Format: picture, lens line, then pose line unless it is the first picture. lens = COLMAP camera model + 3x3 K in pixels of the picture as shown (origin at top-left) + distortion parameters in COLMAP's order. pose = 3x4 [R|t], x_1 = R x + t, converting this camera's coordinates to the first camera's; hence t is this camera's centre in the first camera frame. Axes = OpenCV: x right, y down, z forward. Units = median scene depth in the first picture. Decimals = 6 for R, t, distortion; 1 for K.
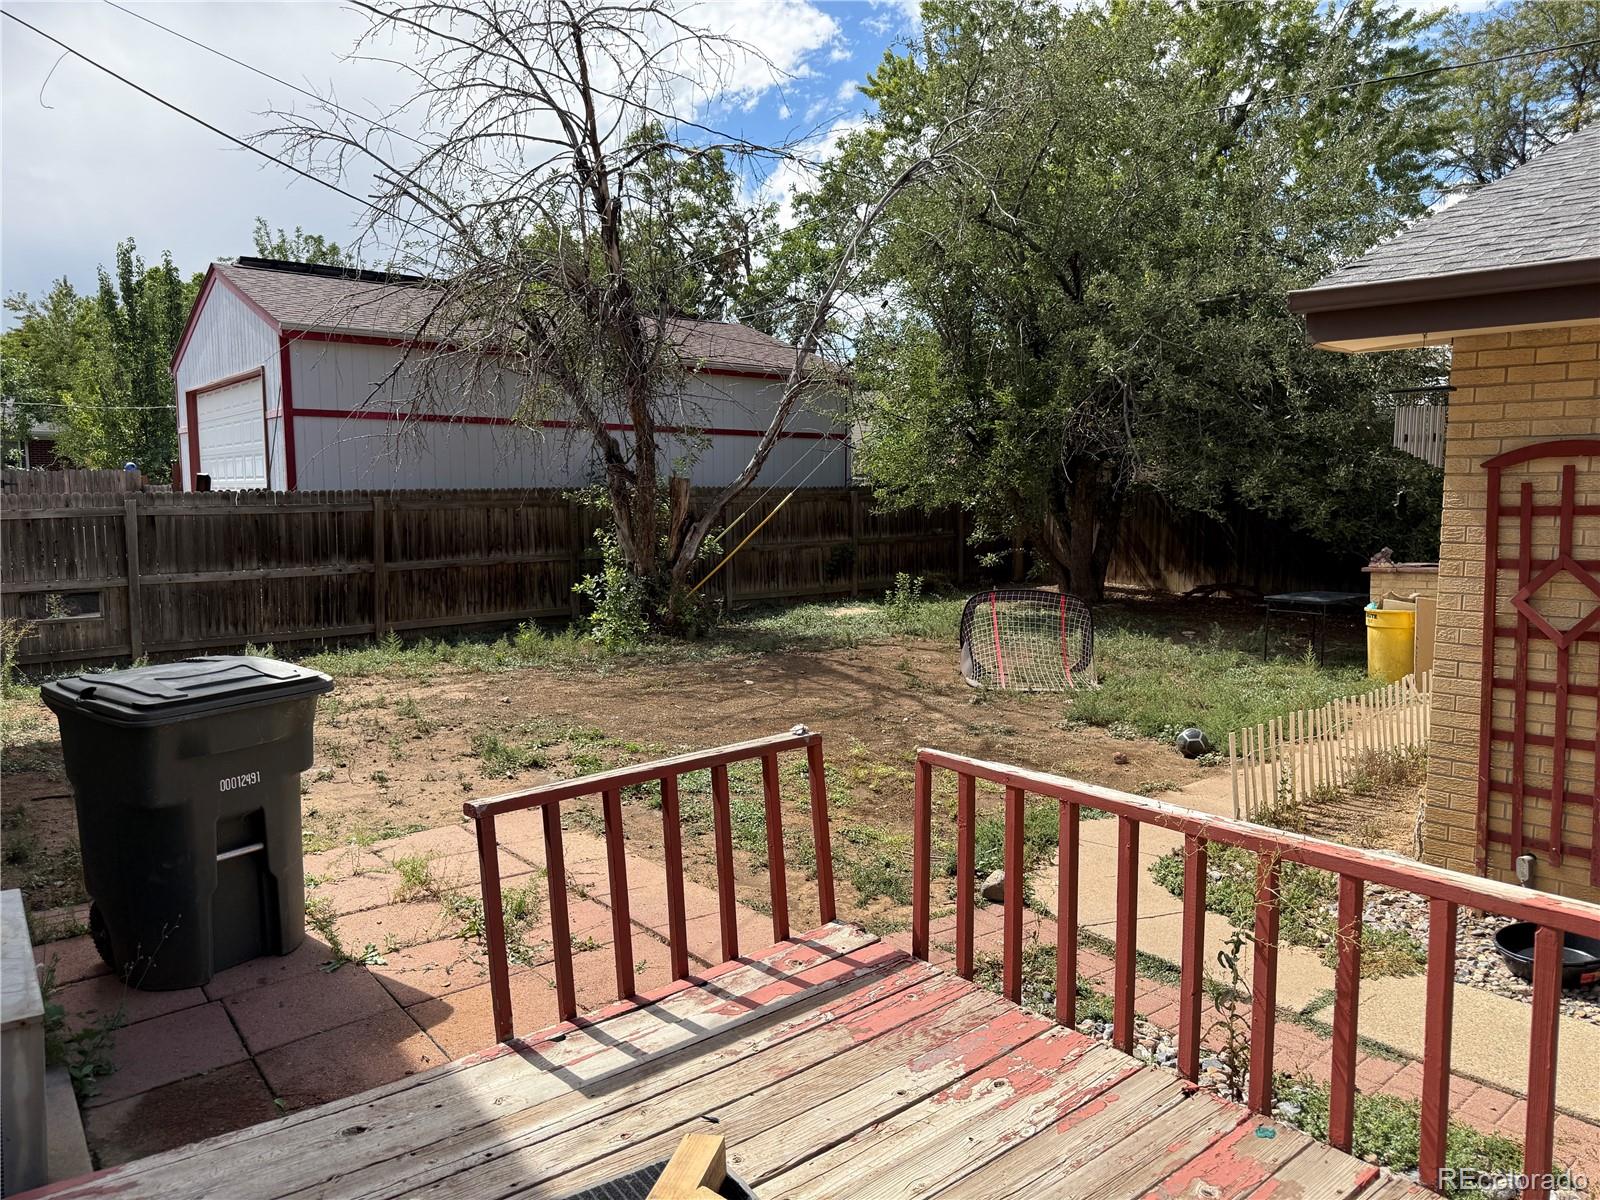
lens RADIAL K [[1123.9, 0, 793.3], [0, 1123.9, 632.3], [0, 0, 1]] dist [0.010125, 0.000727]
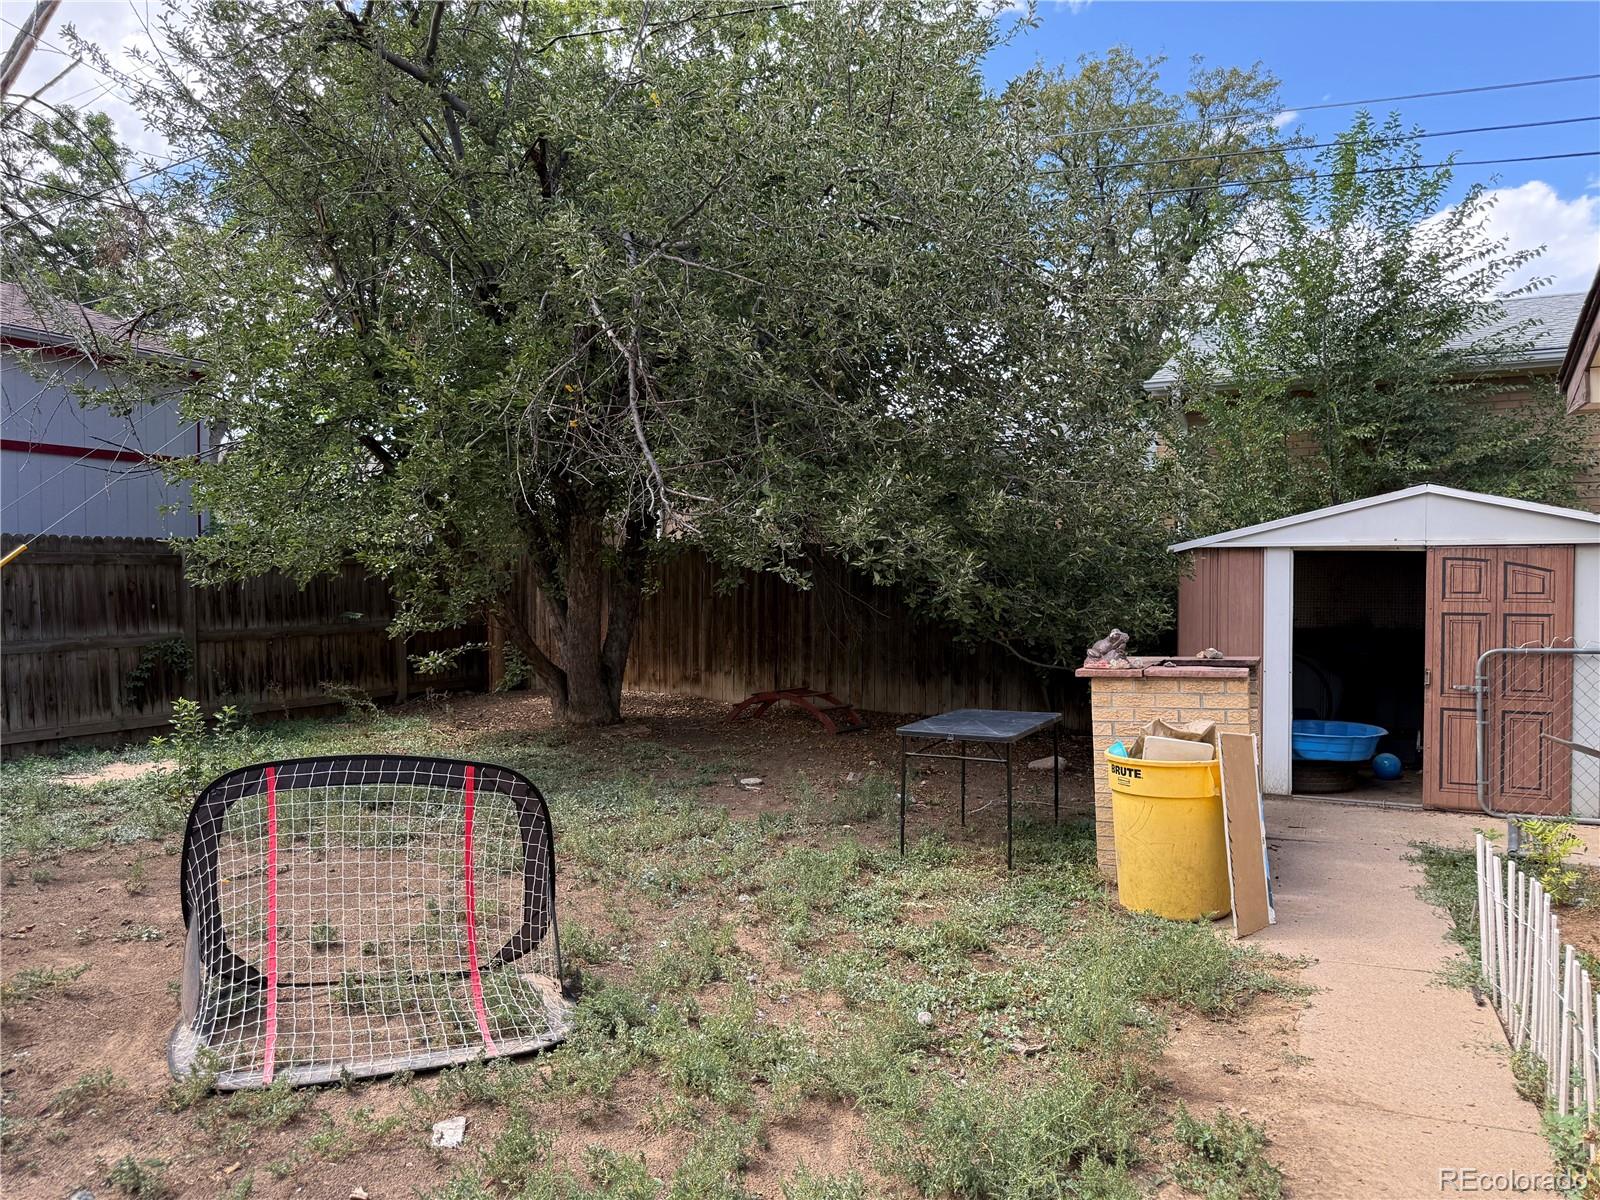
lens RADIAL K [[1123.9, 0, 793.3], [0, 1123.9, 632.3], [0, 0, 1]] dist [0.010125, 0.000727]
pose [[0.919557, -0.014429, 0.392691, 0.136926], [0.047105, 0.996167, -0.073700, -0.031706], [-0.390123, 0.086269, 0.916713, 0.431261]]
